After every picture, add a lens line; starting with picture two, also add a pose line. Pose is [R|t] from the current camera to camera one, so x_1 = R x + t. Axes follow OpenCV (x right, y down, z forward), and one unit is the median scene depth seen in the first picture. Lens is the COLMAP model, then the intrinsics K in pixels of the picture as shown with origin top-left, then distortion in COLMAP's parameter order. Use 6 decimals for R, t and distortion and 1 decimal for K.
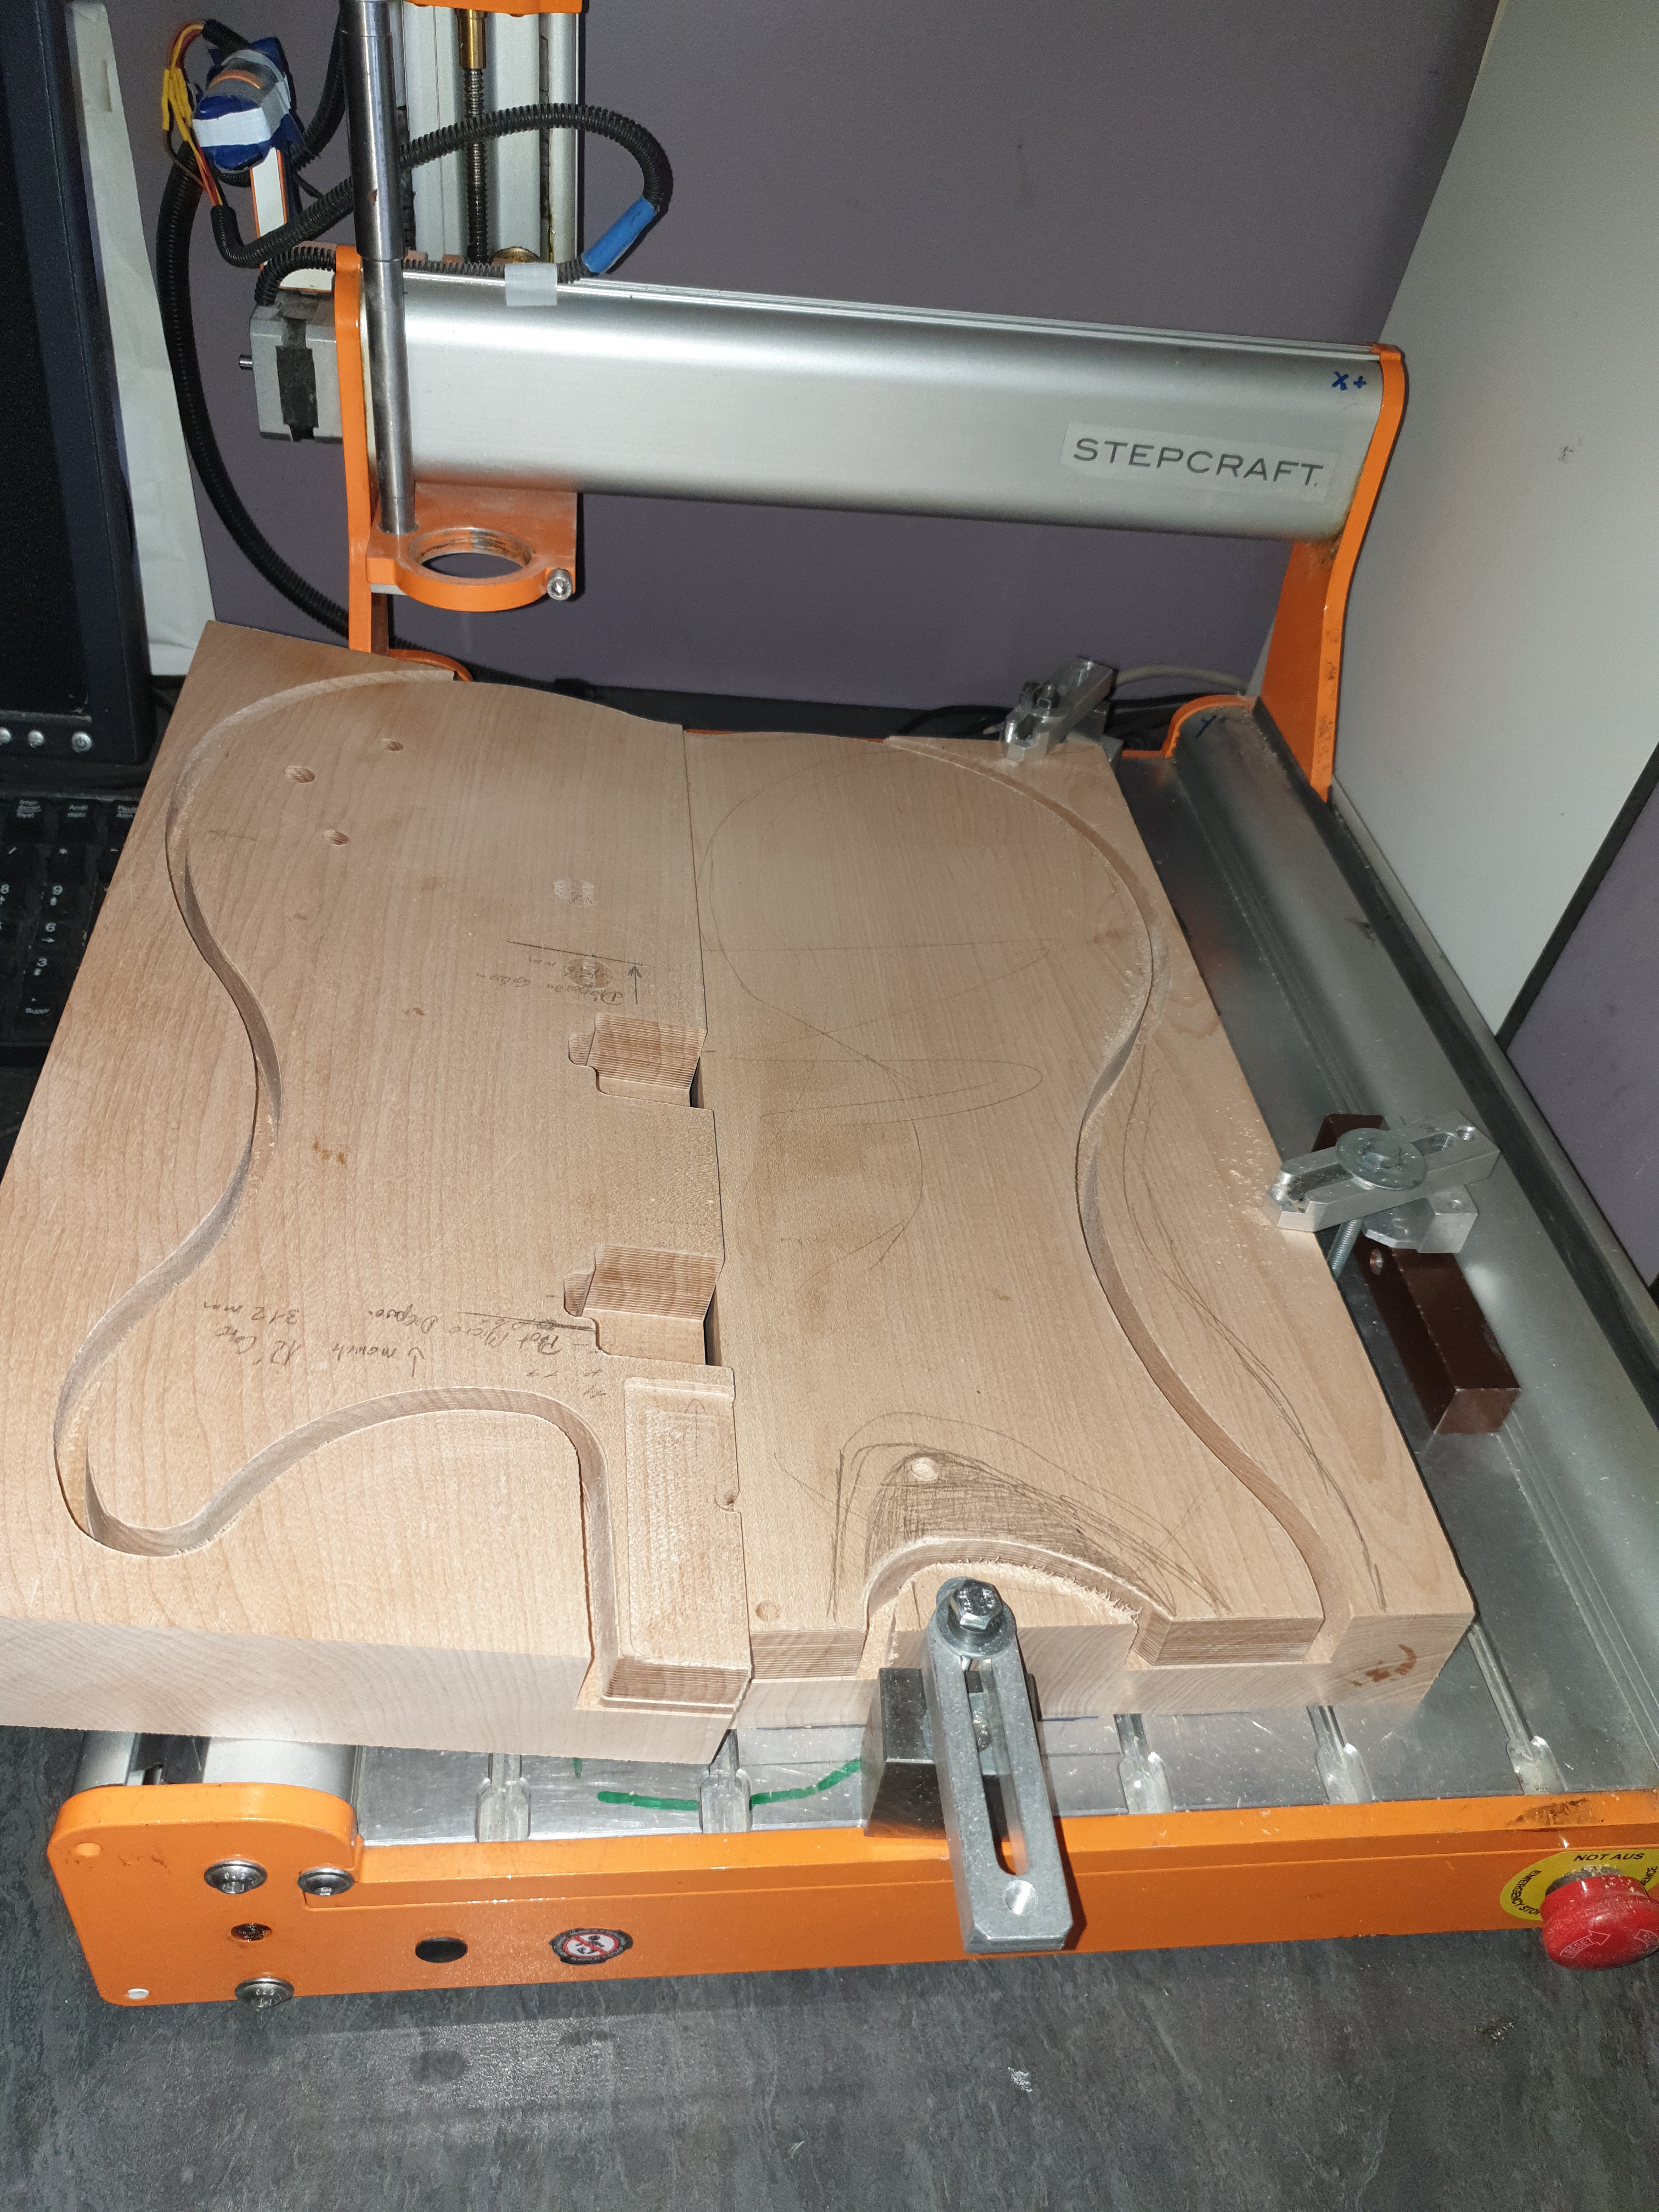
lens RADIAL K [[1706.8, 0, 829.5], [0, 1706.8, 1106.0], [0, 0, 1]] dist [0.186351, -0.483060]
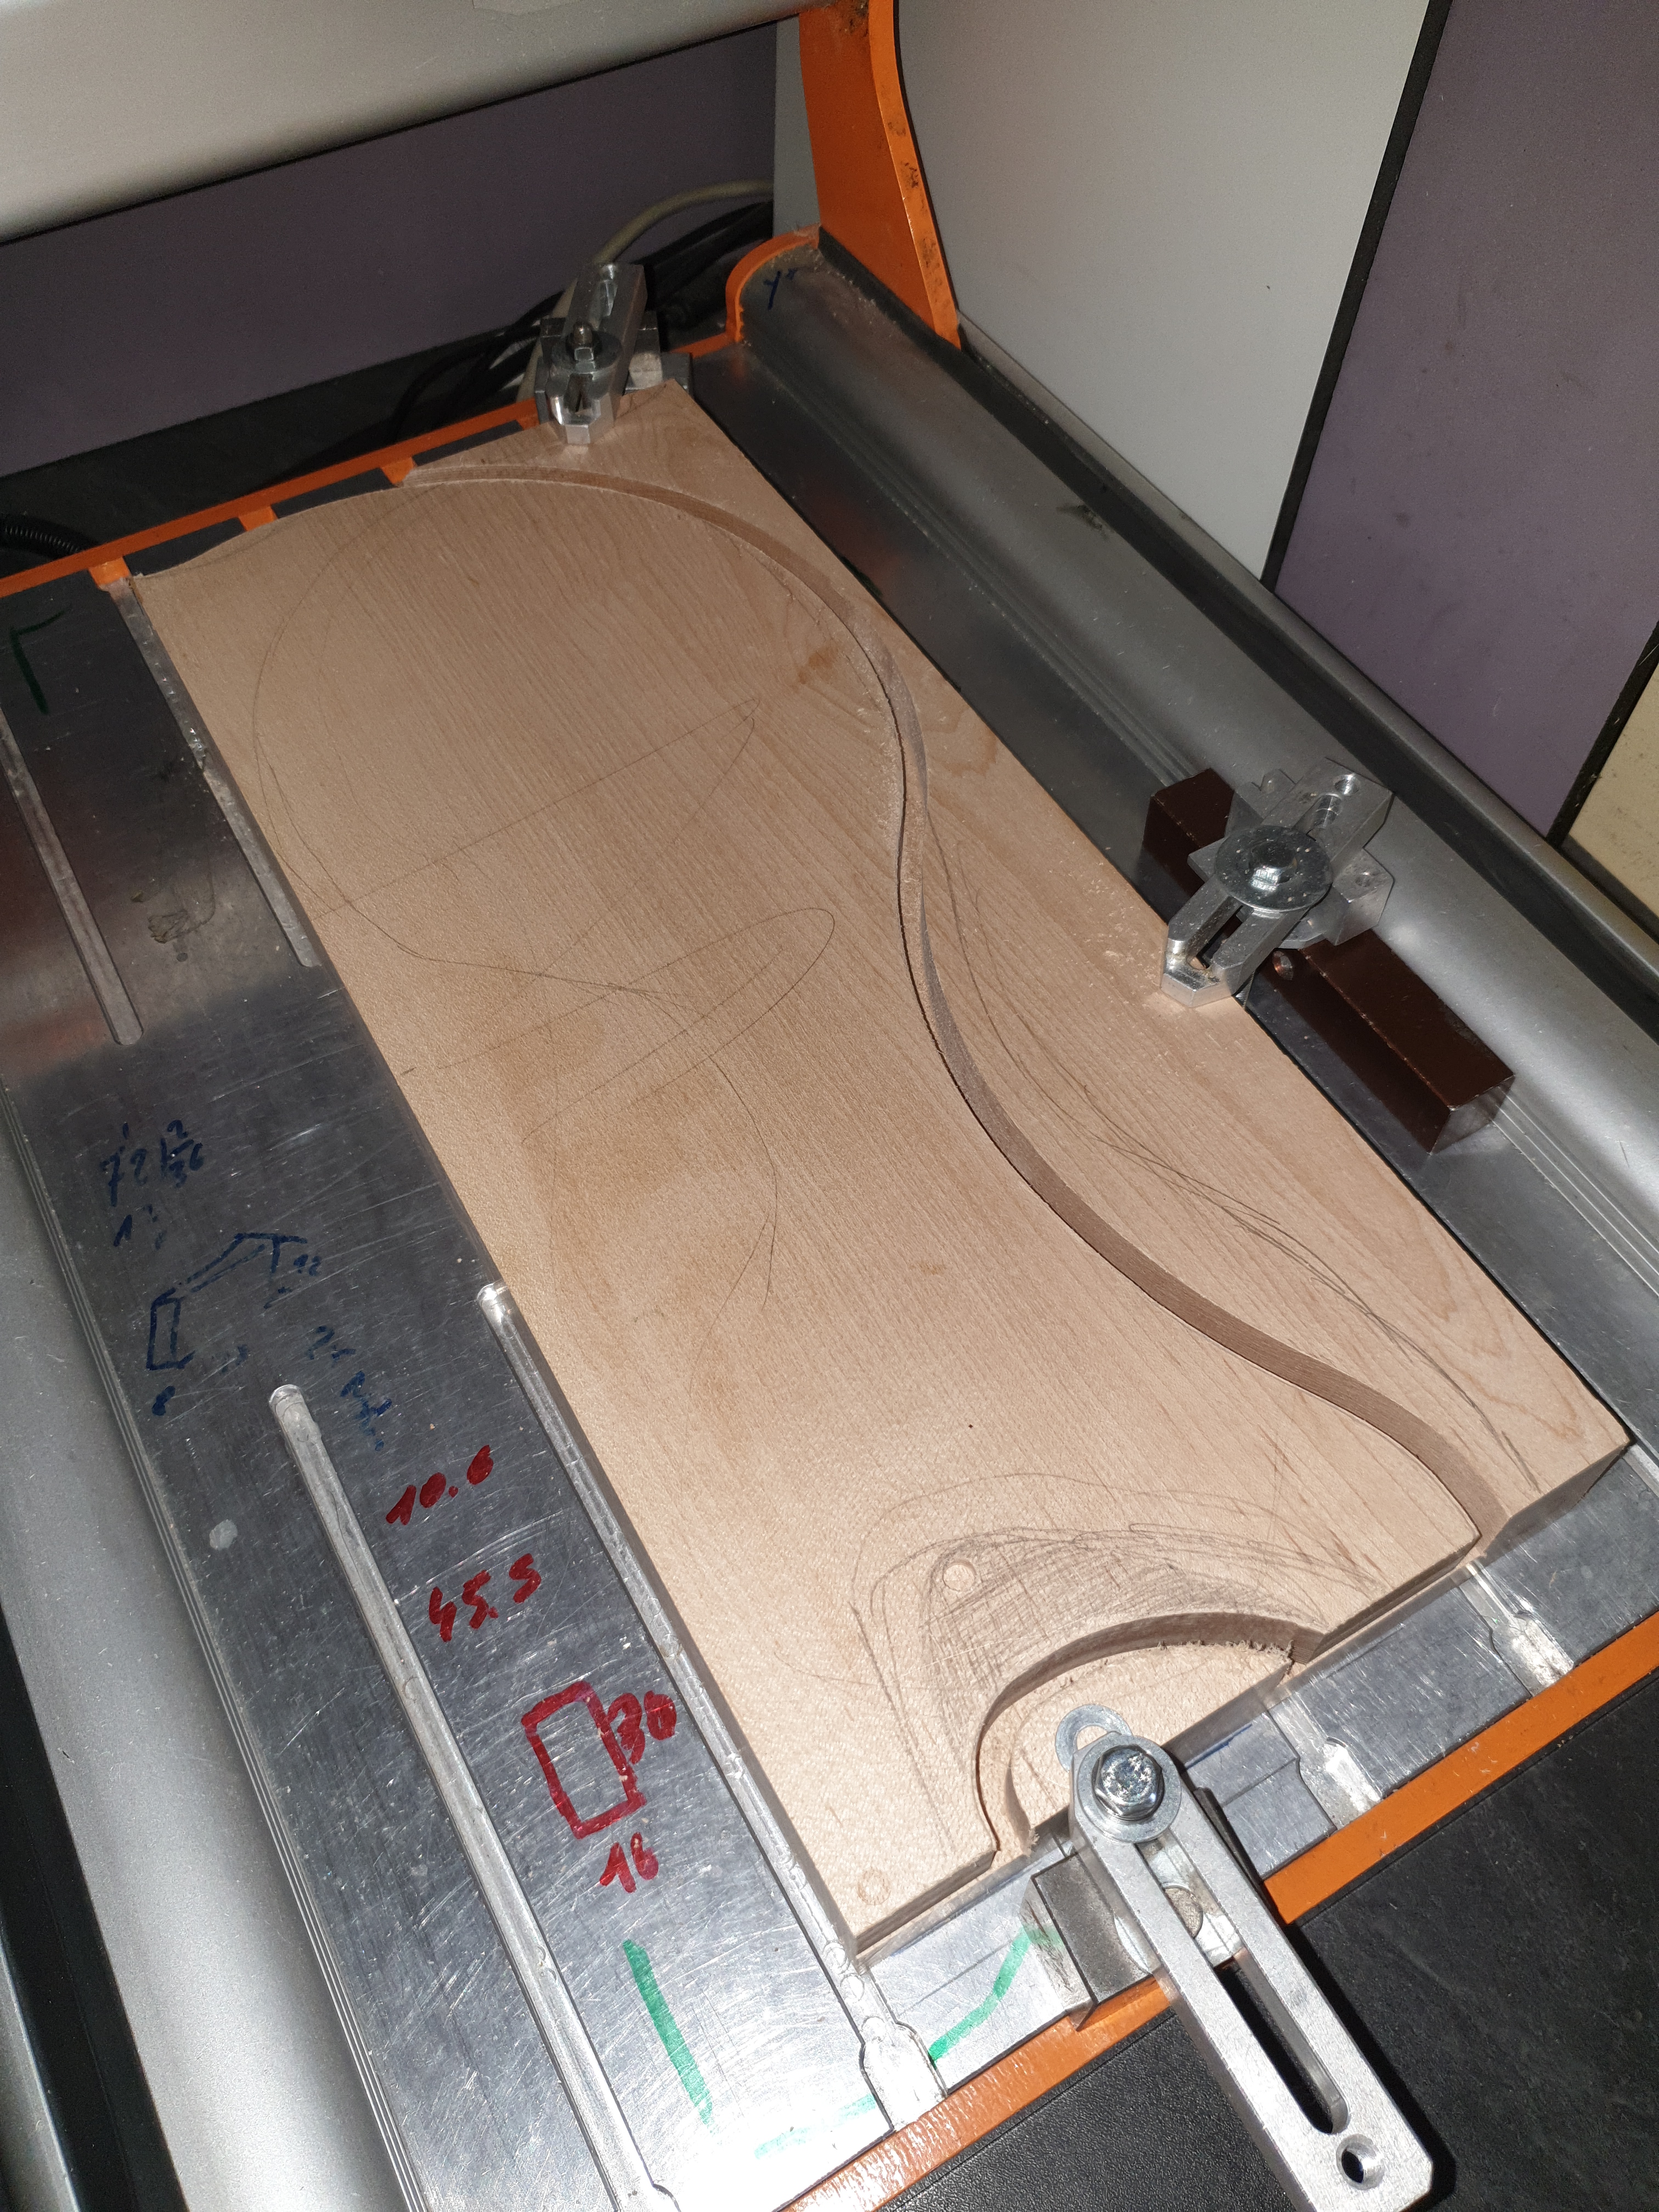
lens RADIAL K [[1706.8, 0, 829.5], [0, 1706.8, 1106.0], [0, 0, 1]] dist [0.186351, -0.483060]
pose [[0.904574, -0.409382, 0.118967, -0.001621], [0.362176, 0.885156, 0.292109, -0.140421], [-0.224888, -0.221147, 0.948957, 0.217863]]
